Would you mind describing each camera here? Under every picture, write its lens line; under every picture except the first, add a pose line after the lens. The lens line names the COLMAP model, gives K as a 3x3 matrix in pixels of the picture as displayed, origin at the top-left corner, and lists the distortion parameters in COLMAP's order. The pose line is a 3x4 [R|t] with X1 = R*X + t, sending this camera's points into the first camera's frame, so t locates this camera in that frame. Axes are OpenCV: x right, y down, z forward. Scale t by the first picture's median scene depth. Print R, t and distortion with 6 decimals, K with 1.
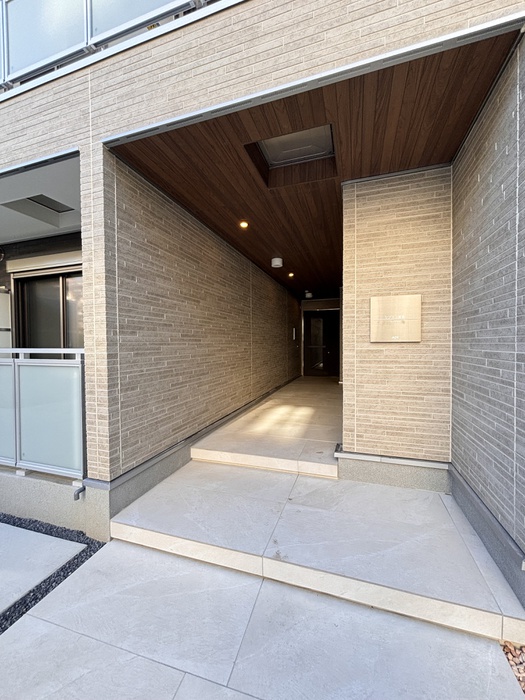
lens RADIAL K [[285.5, 0, 257.0], [0, 285.5, 347.5], [0, 0, 1]] dist [0.000210, -0.000006]
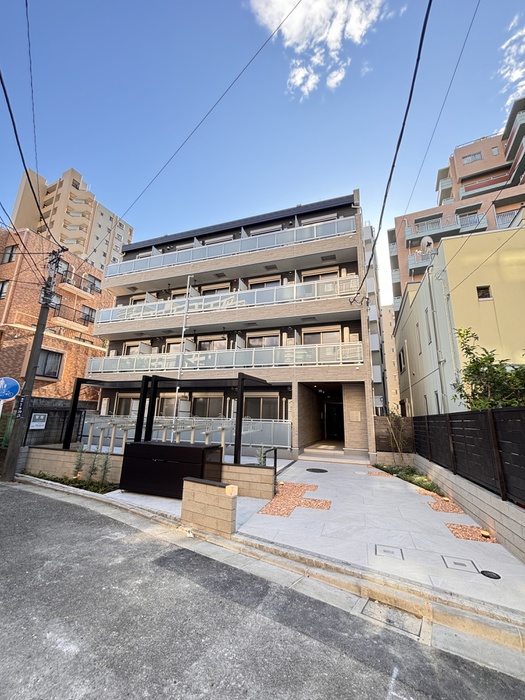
lens RADIAL K [[285.5, 0, 257.0], [0, 285.5, 347.5], [0, 0, 1]] dist [0.000210, -0.000006]
pose [[0.999252, 0.027097, -0.027604, -0.960694], [-0.033193, 0.967105, -0.252202, 0.039685], [0.019862, 0.252929, 0.967281, -3.633978]]
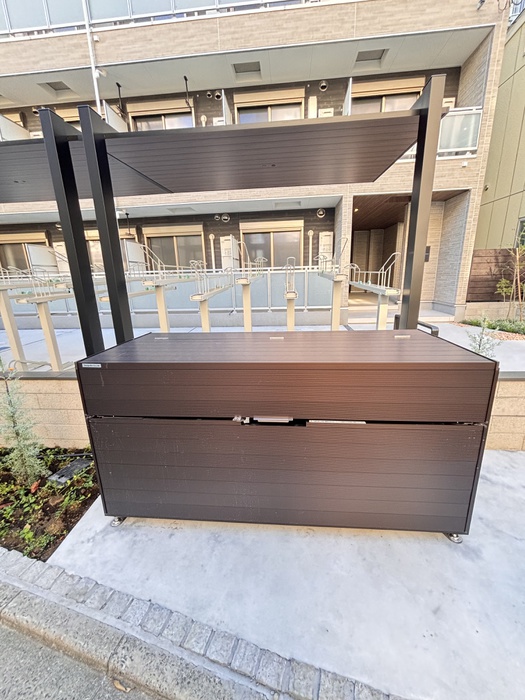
lens RADIAL K [[285.5, 0, 257.0], [0, 285.5, 347.5], [0, 0, 1]] dist [0.000210, -0.000006]
pose [[0.972580, -0.090711, 0.214147, -1.899681], [0.031841, 0.964063, 0.263757, 0.011089], [-0.230377, -0.249706, 0.940518, -1.662609]]
